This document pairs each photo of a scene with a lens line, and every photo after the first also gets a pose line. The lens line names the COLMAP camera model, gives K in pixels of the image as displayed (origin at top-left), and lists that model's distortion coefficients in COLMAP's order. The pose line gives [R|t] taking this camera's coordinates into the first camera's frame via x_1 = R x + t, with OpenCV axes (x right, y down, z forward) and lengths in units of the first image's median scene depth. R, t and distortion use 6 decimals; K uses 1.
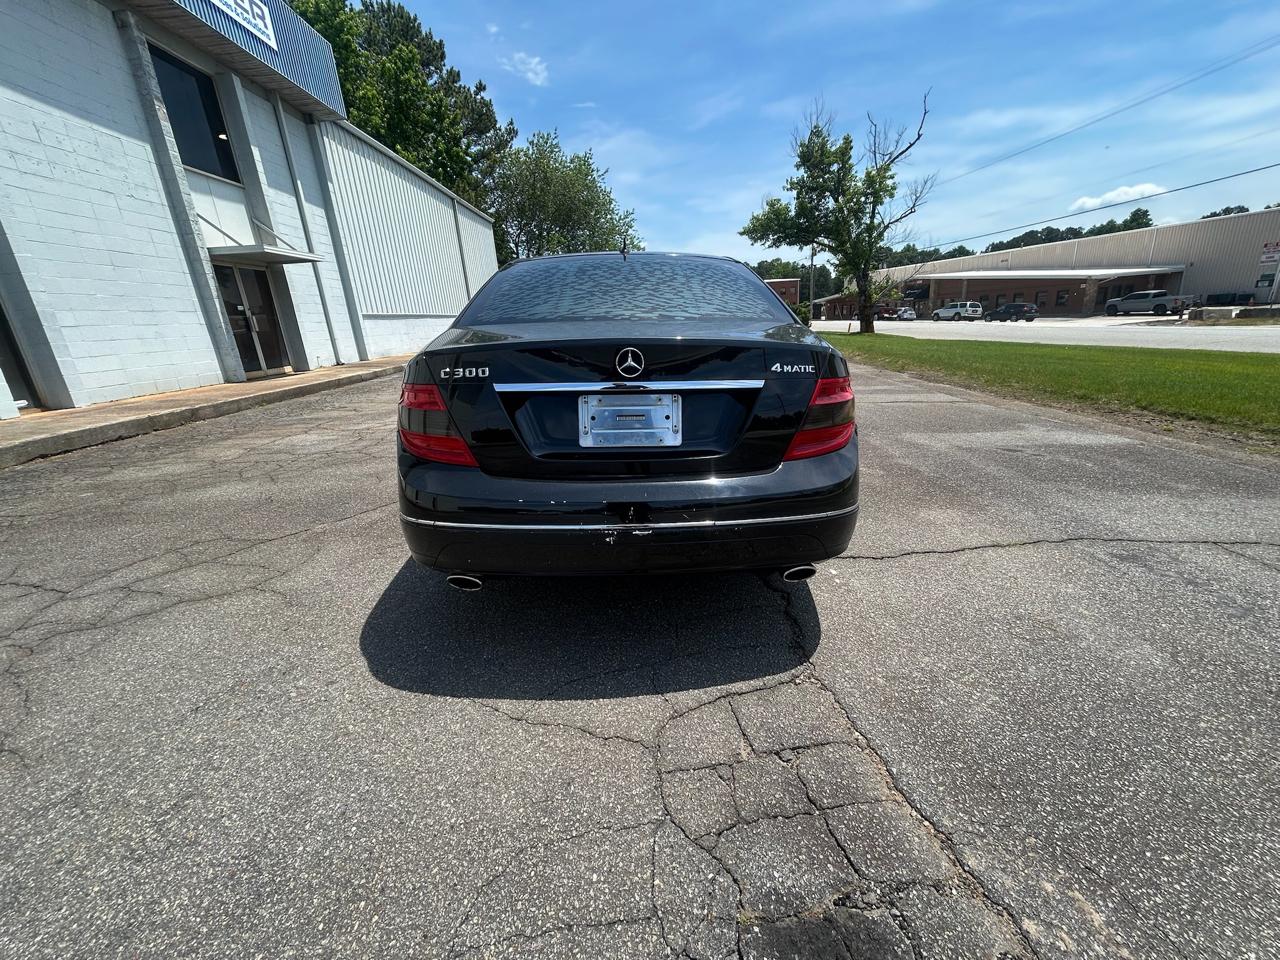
lens RADIAL K [[516.4, 0, 636.9], [0, 516.4, 476.8], [0, 0, 1]] dist [0.000782, 0.001065]
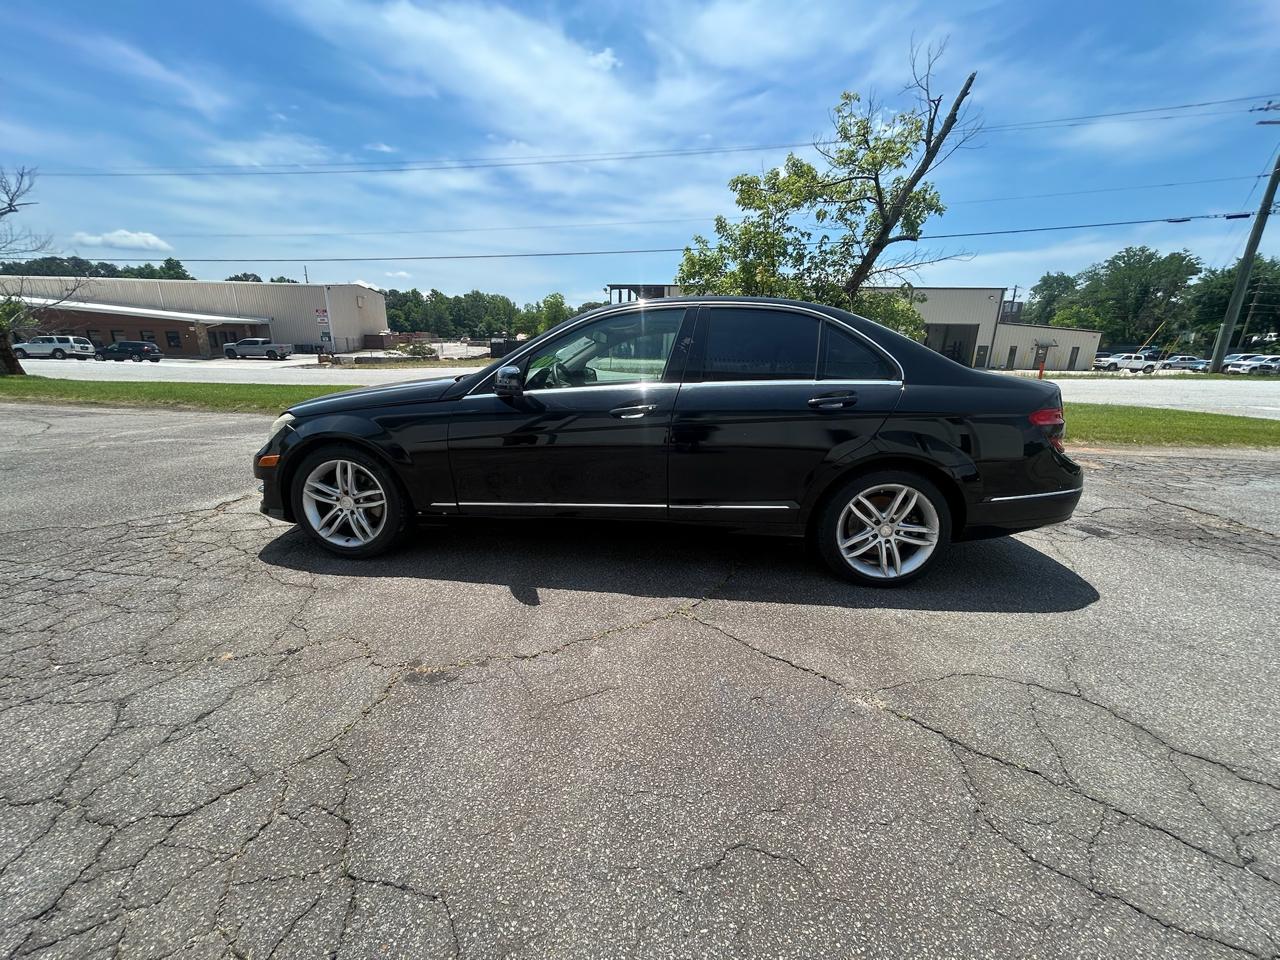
lens RADIAL K [[516.4, 0, 626.5], [0, 516.4, 474.1], [0, 0, 1]] dist [0.000782, 0.001065]
pose [[0.124747, -0.192407, 0.973354, -0.207680], [0.269182, 0.950787, 0.153447, -0.055488], [-0.954976, 0.242867, 0.170401, 0.196771]]
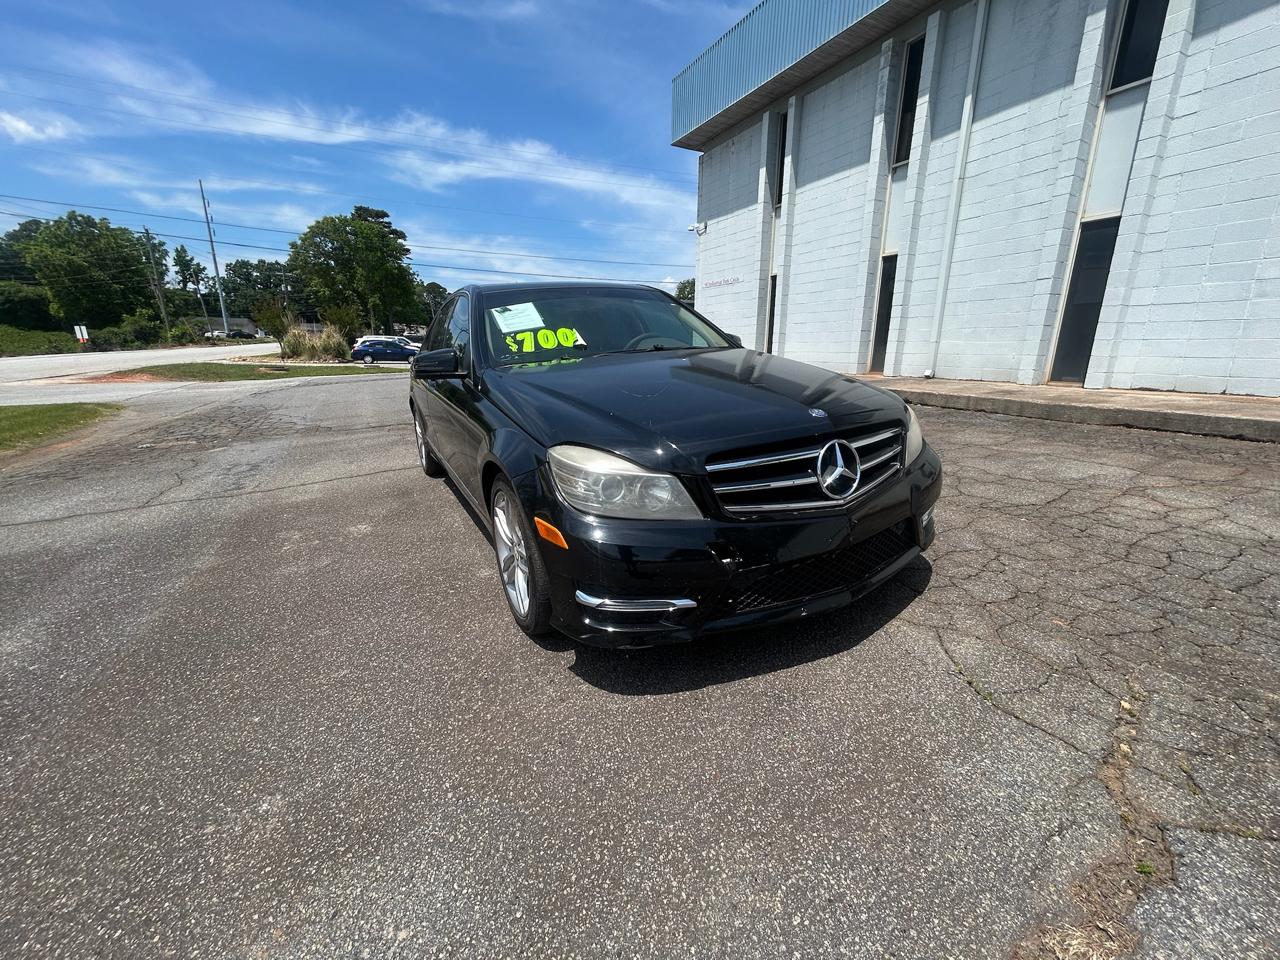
lens RADIAL K [[516.4, 0, 639.4], [0, 516.4, 477.3], [0, 0, 1]] dist [0.000782, 0.001065]
pose [[-0.888968, 0.177652, -0.422108, 0.065307], [-0.076985, 0.850611, 0.520129, -0.125281], [0.451452, 0.494875, -0.742489, 0.407590]]
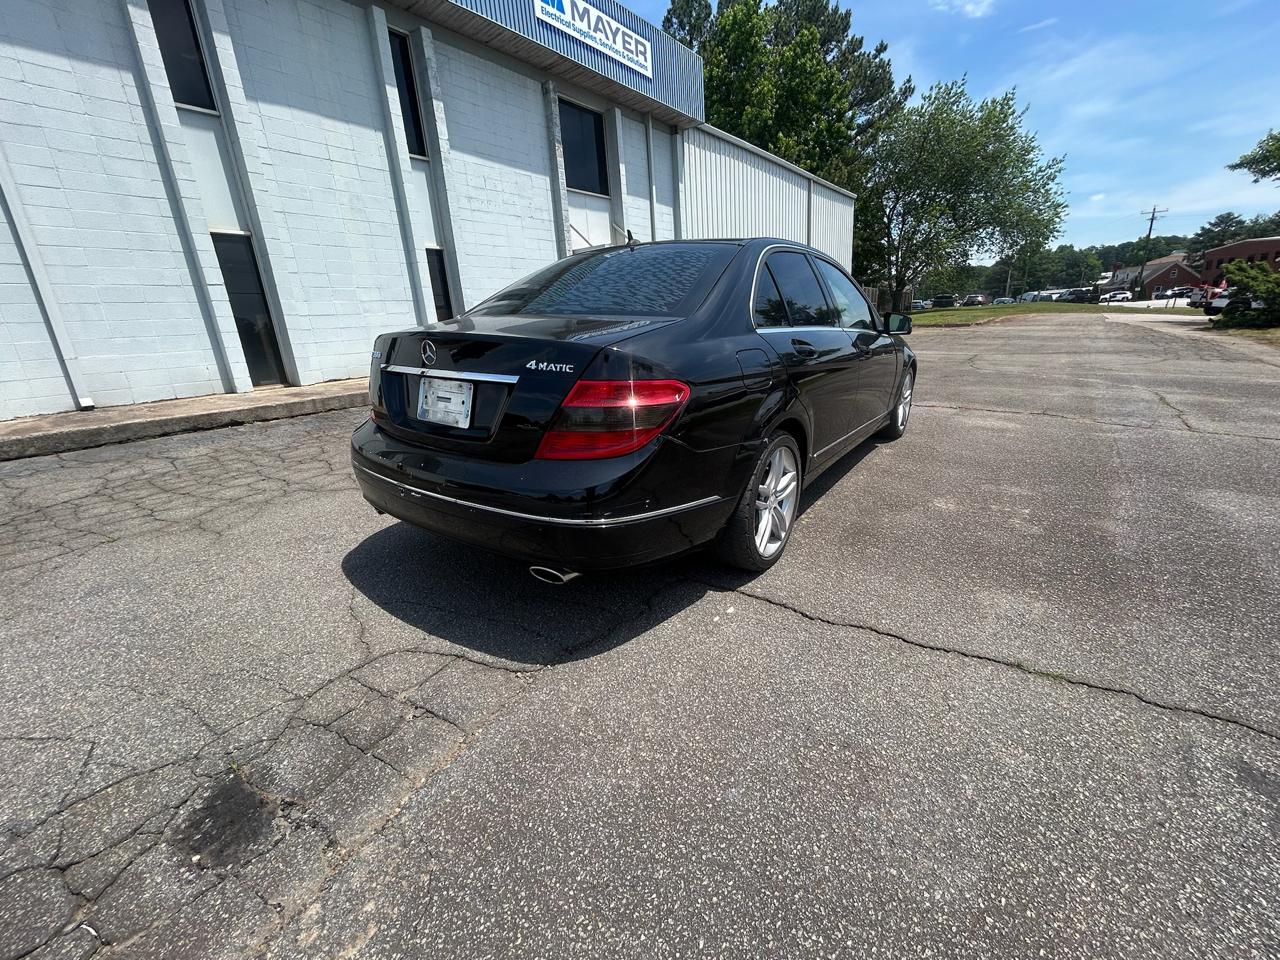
lens RADIAL K [[516.4, 0, 638.1], [0, 516.4, 476.3], [0, 0, 1]] dist [0.000782, 0.001065]
pose [[0.788106, 0.188930, -0.585827, 0.098569], [-0.170132, 0.981514, 0.087663, -0.011248], [0.591560, 0.030580, 0.805681, 0.029490]]
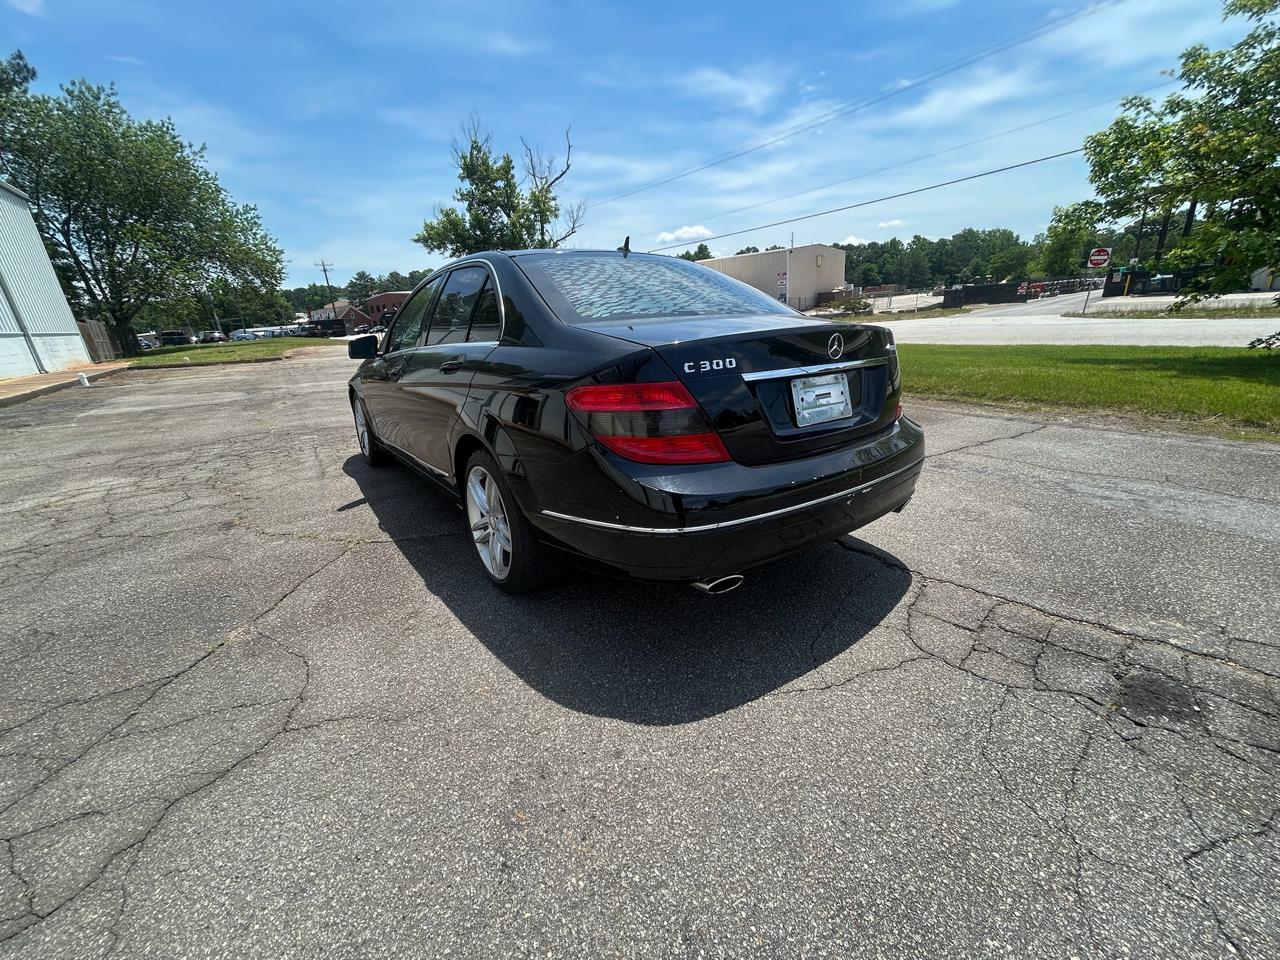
lens RADIAL K [[516.4, 0, 634.0], [0, 516.4, 477.4], [0, 0, 1]] dist [0.000782, 0.001065]
pose [[0.821860, -0.176579, 0.541633, -0.092582], [0.186951, 0.981696, 0.036369, -0.005403], [-0.538141, 0.071369, 0.839828, 0.026537]]
